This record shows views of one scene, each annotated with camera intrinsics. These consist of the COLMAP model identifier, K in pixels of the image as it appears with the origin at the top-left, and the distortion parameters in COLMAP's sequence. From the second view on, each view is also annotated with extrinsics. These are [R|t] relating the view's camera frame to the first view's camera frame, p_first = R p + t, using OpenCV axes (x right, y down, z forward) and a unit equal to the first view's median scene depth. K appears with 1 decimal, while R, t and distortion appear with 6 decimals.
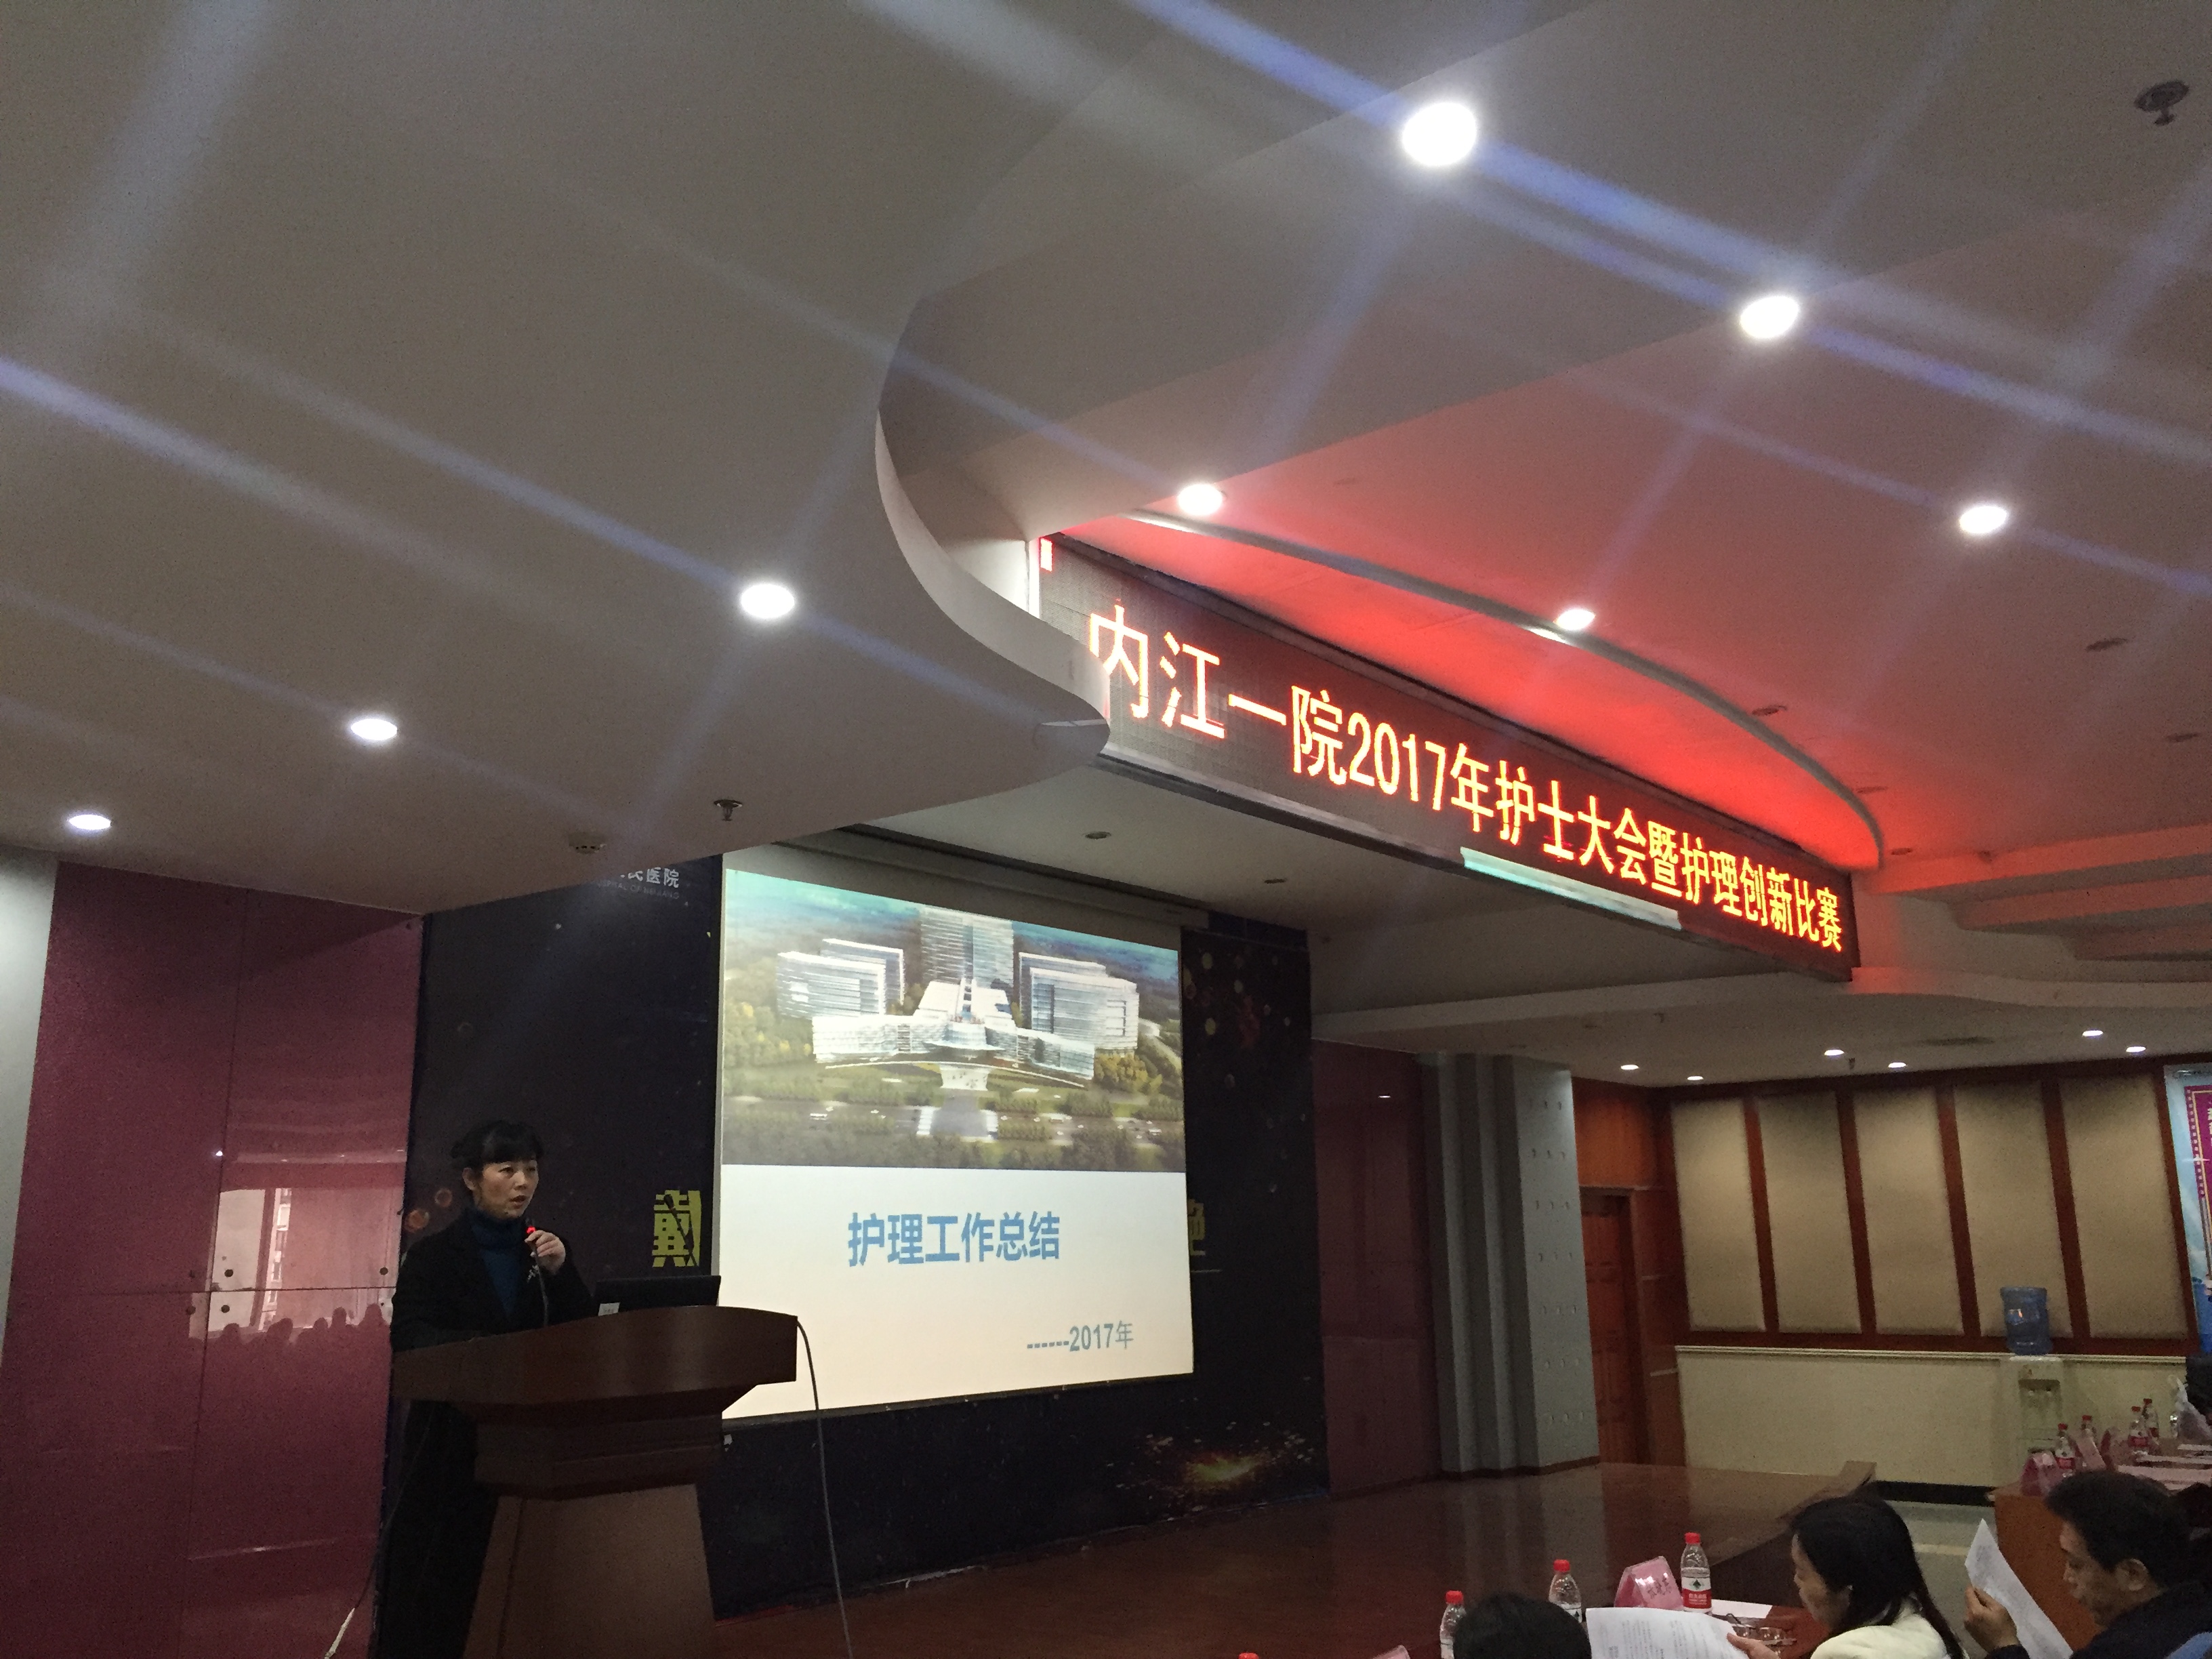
lens RADIAL K [[1886.7, 0, 1109.0], [0, 1886.7, 811.0], [0, 0, 1]] dist [0.058571, -0.070192]
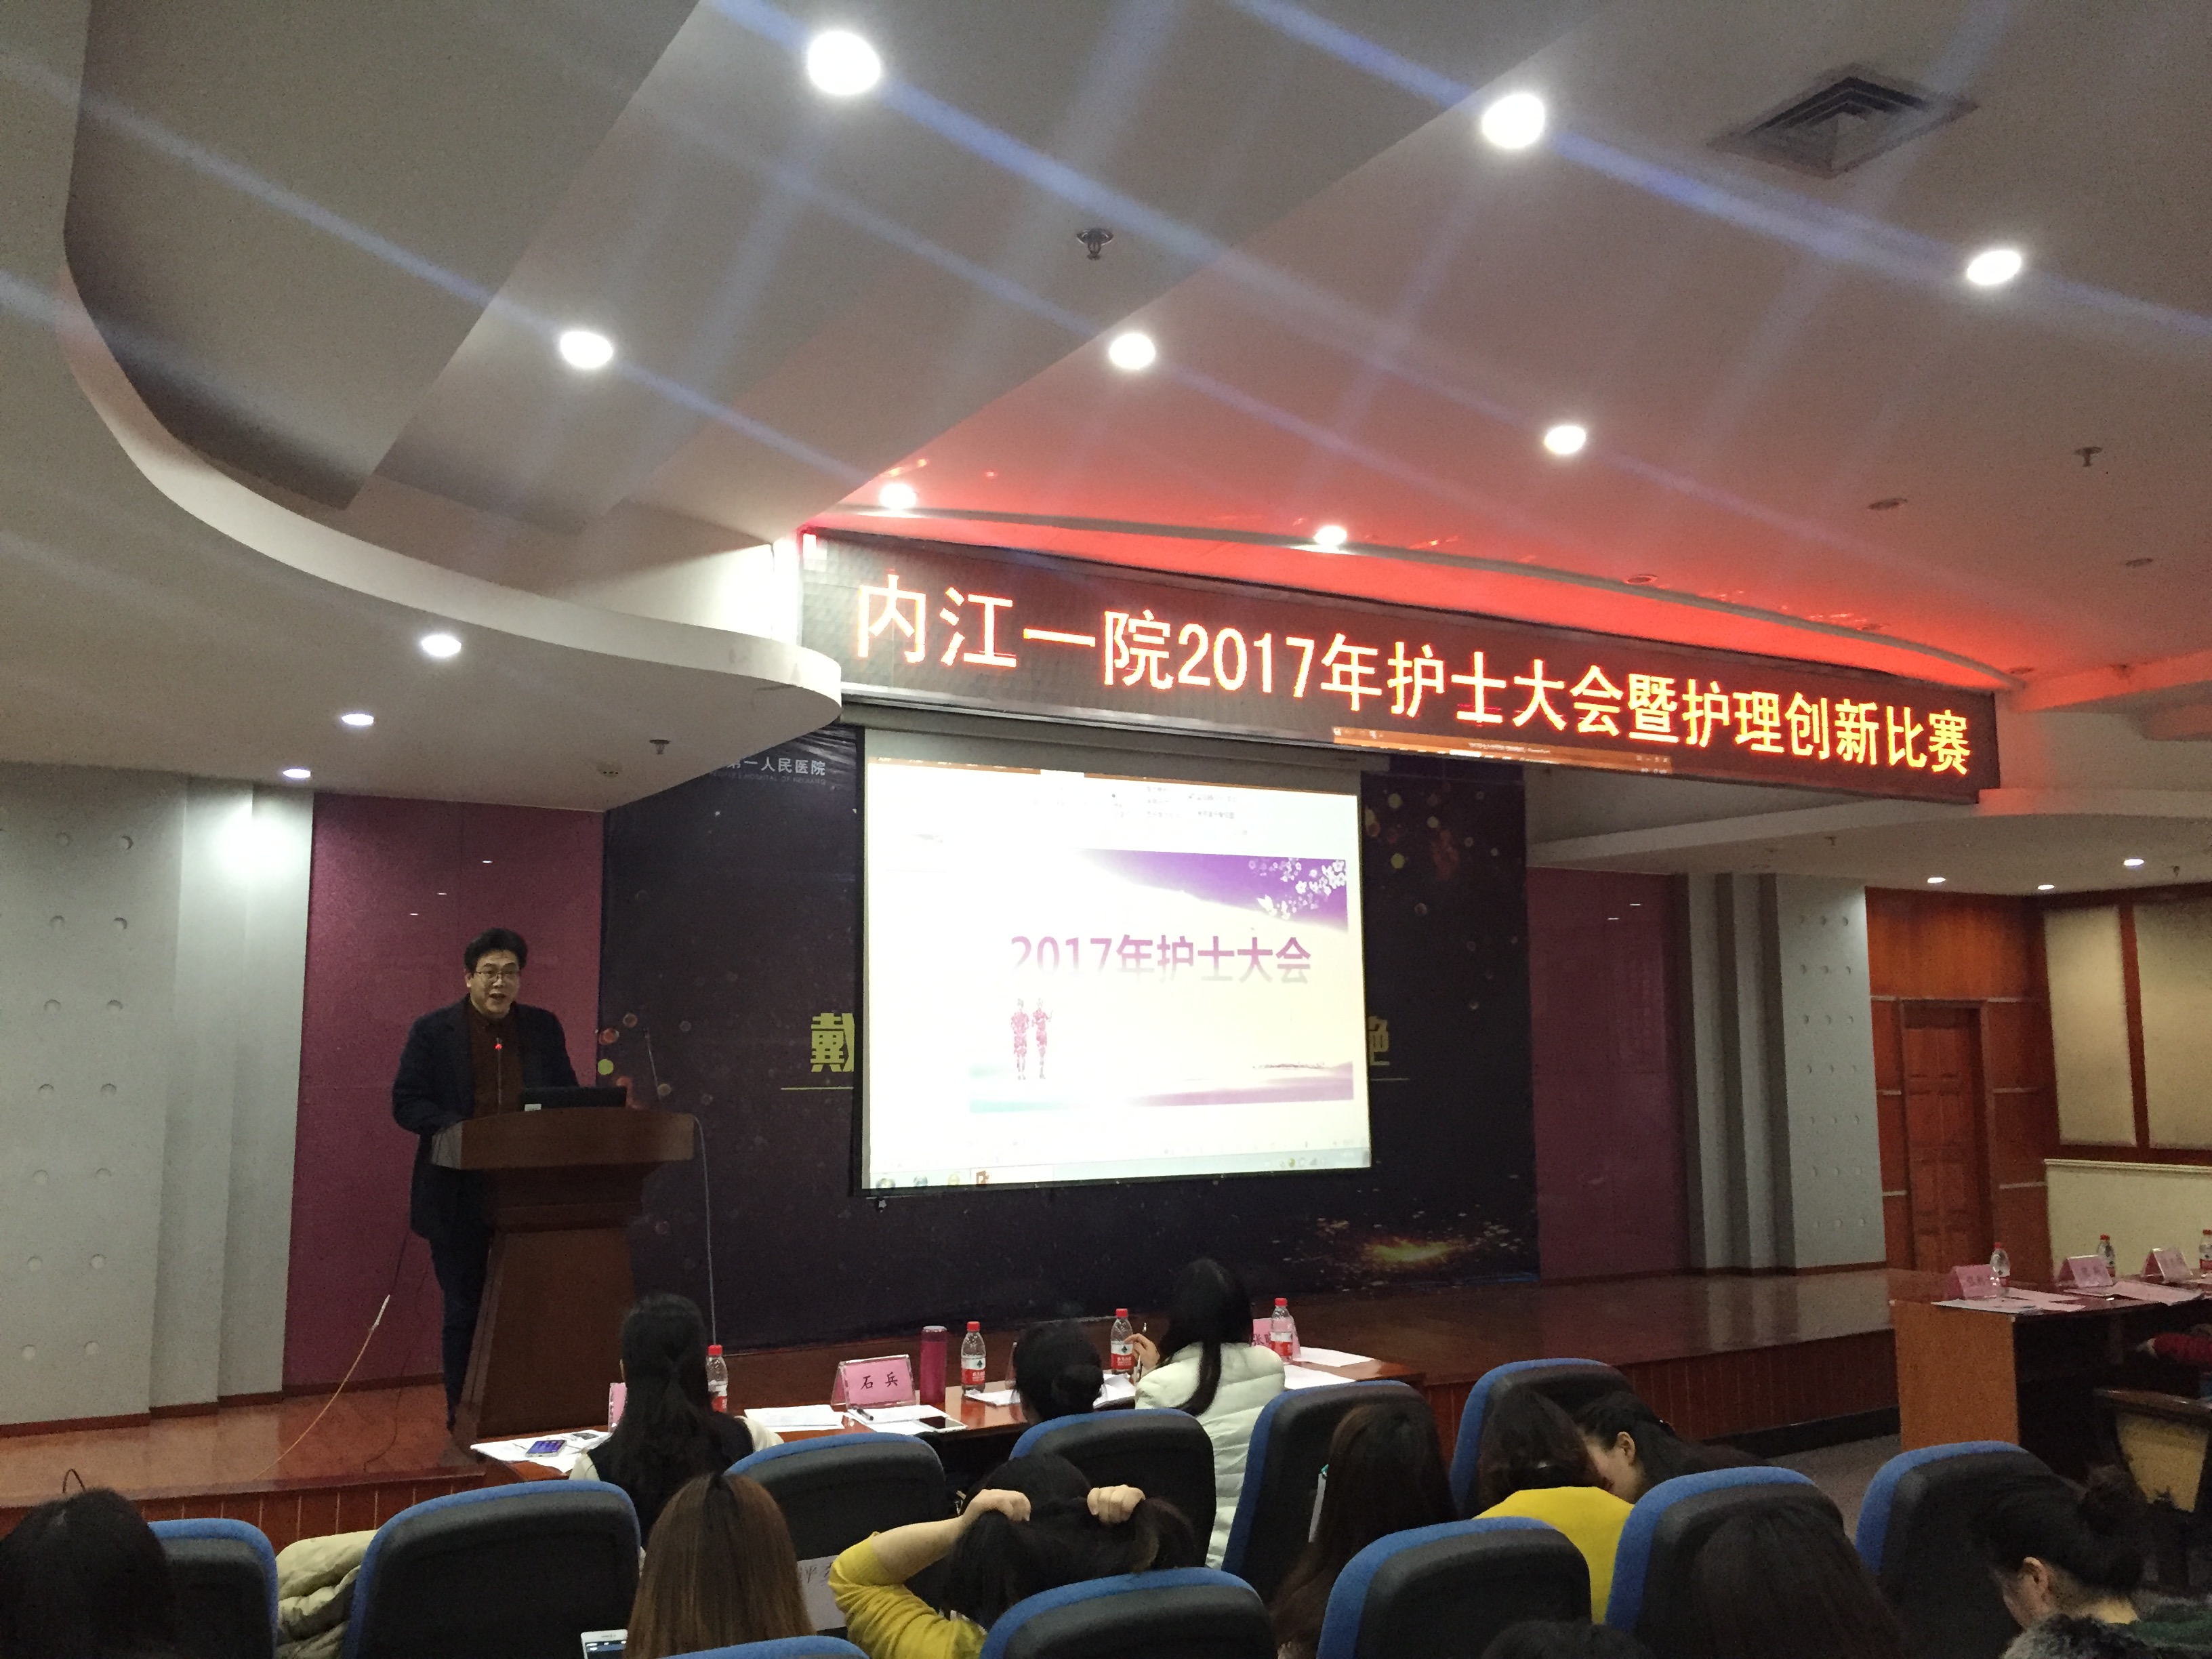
lens RADIAL K [[1886.7, 0, 1109.0], [0, 1886.7, 811.0], [0, 0, 1]] dist [0.058571, -0.070192]
pose [[0.933215, -0.034661, -0.357644, 0.399725], [0.072718, 0.992959, 0.093513, -0.039991], [0.351884, -0.113275, 0.929164, -0.100176]]
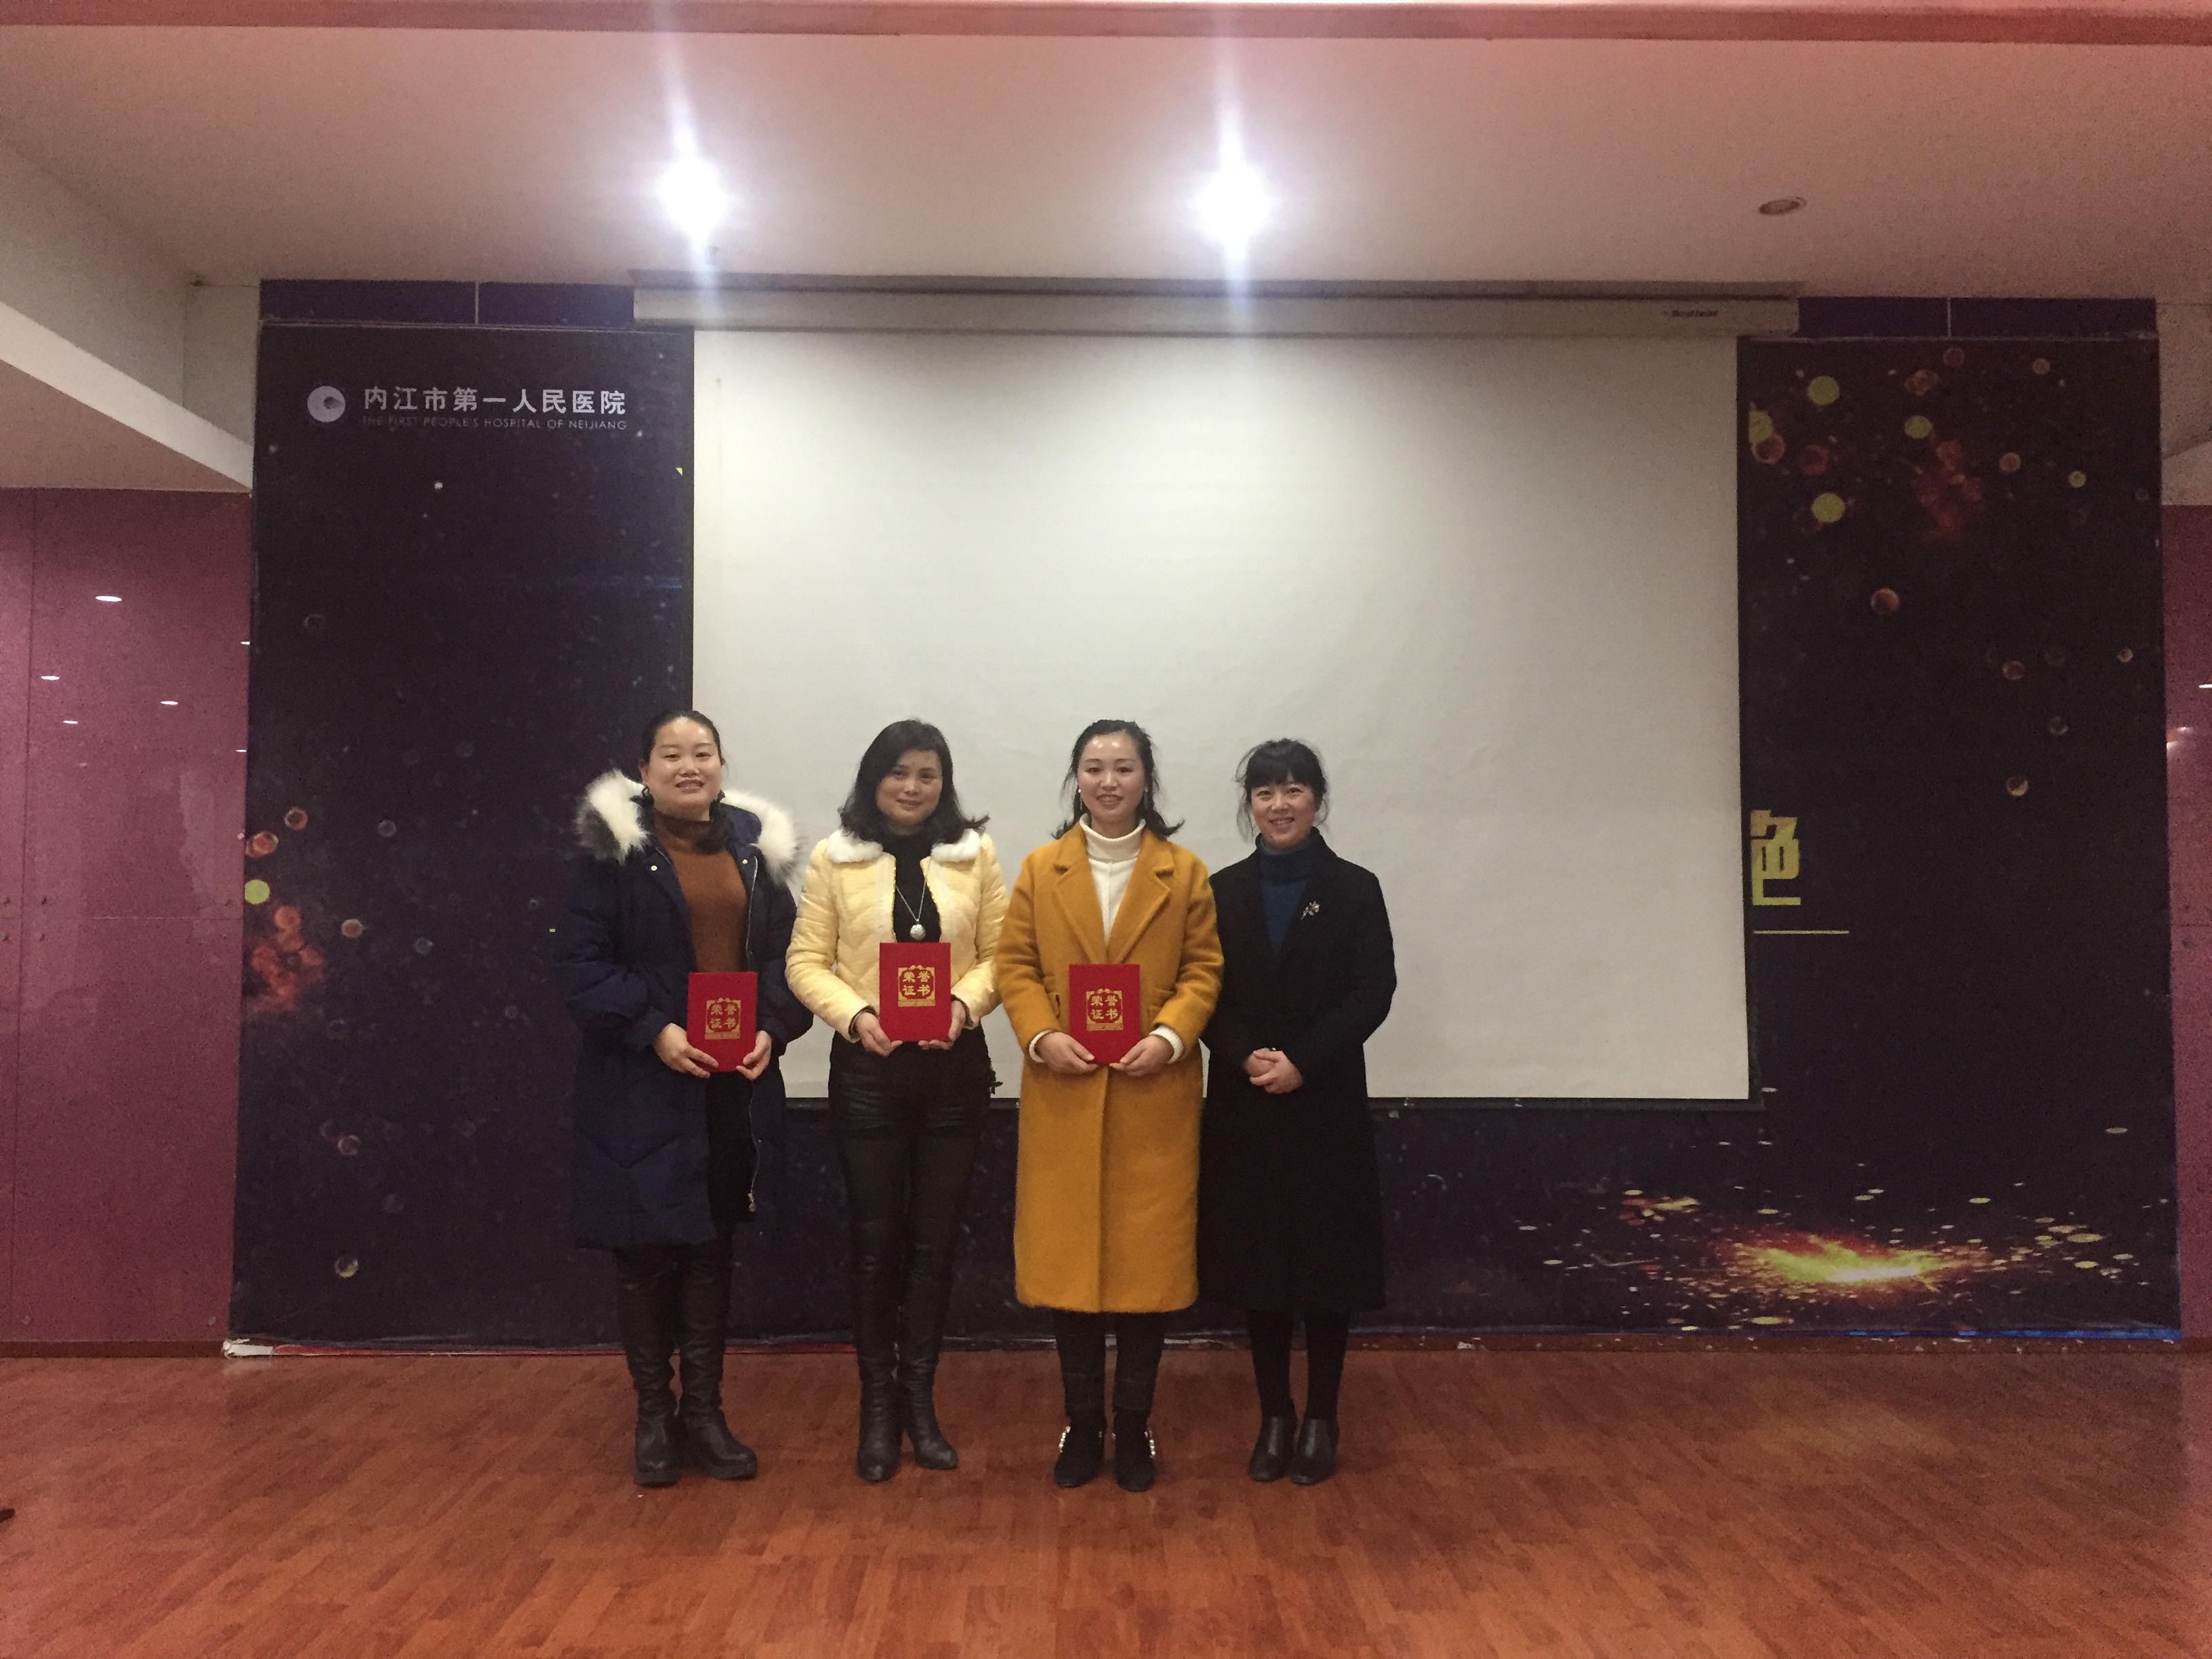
lens RADIAL K [[1923.0, 0, 1069.9], [0, 1923.0, 833.1], [0, 0, 1]] dist [0.106144, -0.163639]
pose [[0.645013, -0.022596, -0.763838, 0.477467], [0.163091, 0.980603, 0.108712, 0.150736], [0.746565, -0.194696, 0.636187, 0.618163]]
